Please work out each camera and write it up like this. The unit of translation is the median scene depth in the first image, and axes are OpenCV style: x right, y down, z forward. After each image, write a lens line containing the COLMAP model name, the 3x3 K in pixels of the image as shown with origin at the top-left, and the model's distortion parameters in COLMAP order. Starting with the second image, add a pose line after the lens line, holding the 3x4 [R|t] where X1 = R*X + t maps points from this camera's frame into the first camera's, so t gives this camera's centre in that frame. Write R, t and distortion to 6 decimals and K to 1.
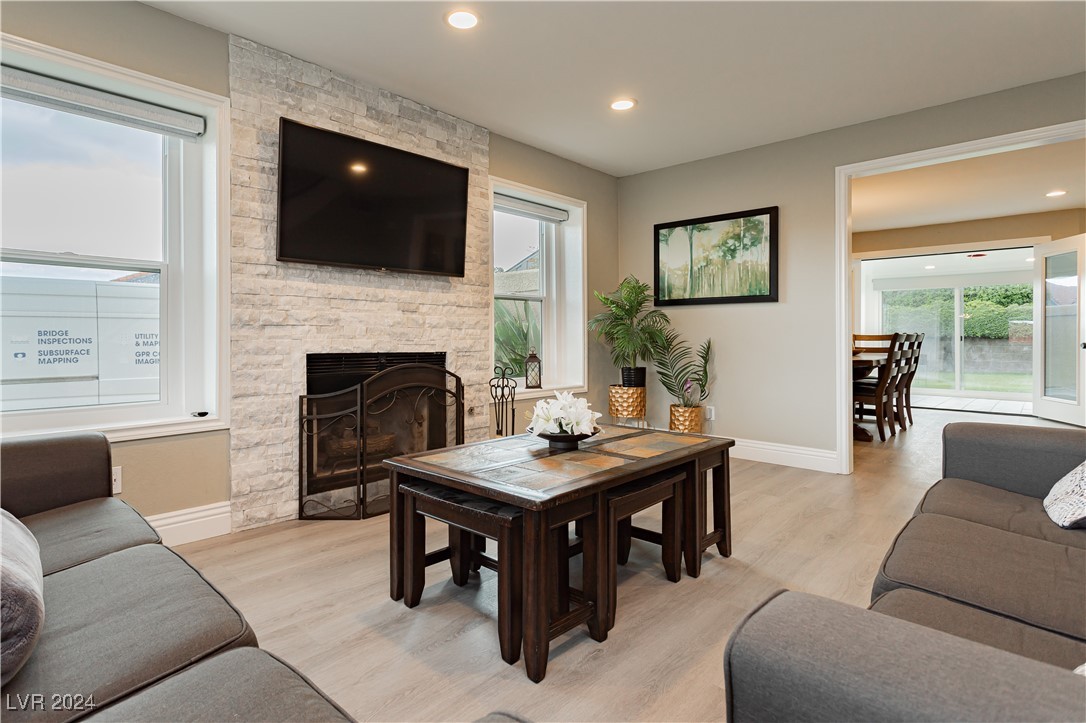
lens RADIAL K [[542.6, 0, 540.9], [0, 542.6, 337.8], [0, 0, 1]] dist [-0.000048, -0.000055]
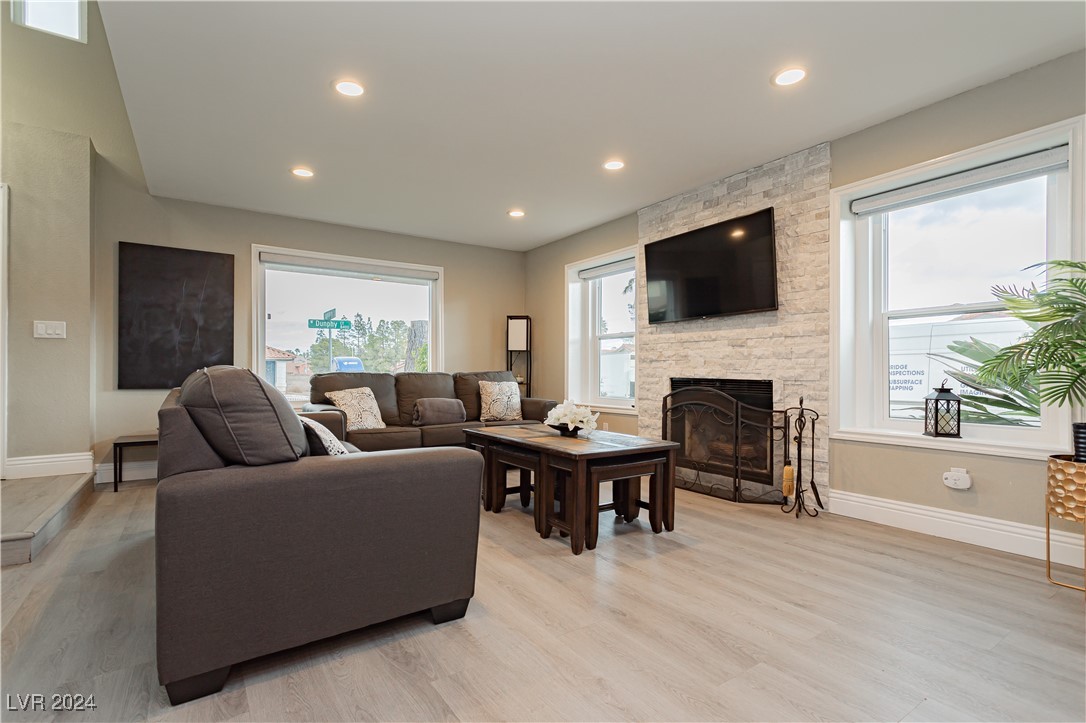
lens RADIAL K [[528.6, 0, 541.2], [0, 528.6, 378.8], [0, 0, 1]] dist [-0.001601, -0.000183]
pose [[-0.219182, 0.011675, -0.975614, 1.118246], [-0.001608, 0.999923, 0.012327, 0.012571], [0.975683, 0.004271, -0.219146, 0.902854]]
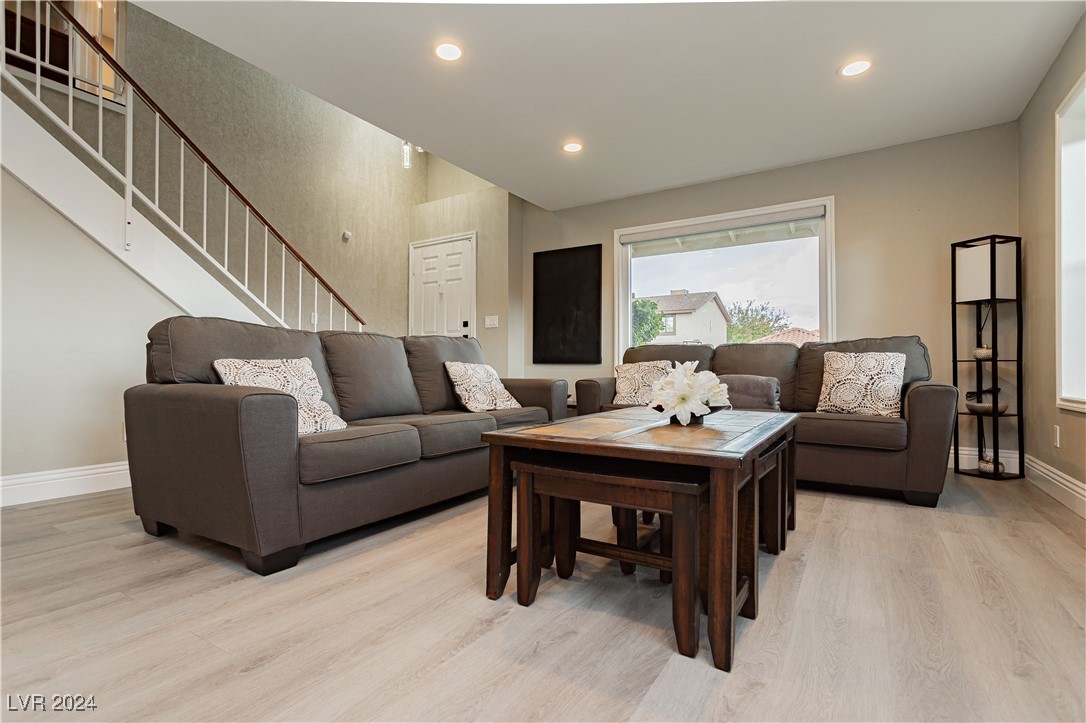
lens RADIAL K [[518.2, 0, 543.0], [0, 518.2, 361.5], [0, 0, 1]] dist [0.014418, 0.000349]
pose [[-0.986255, -0.007680, -0.165050, 0.303029], [-0.004973, 0.999846, -0.016809, 0.079995], [0.165153, -0.015757, -0.986142, 1.302516]]
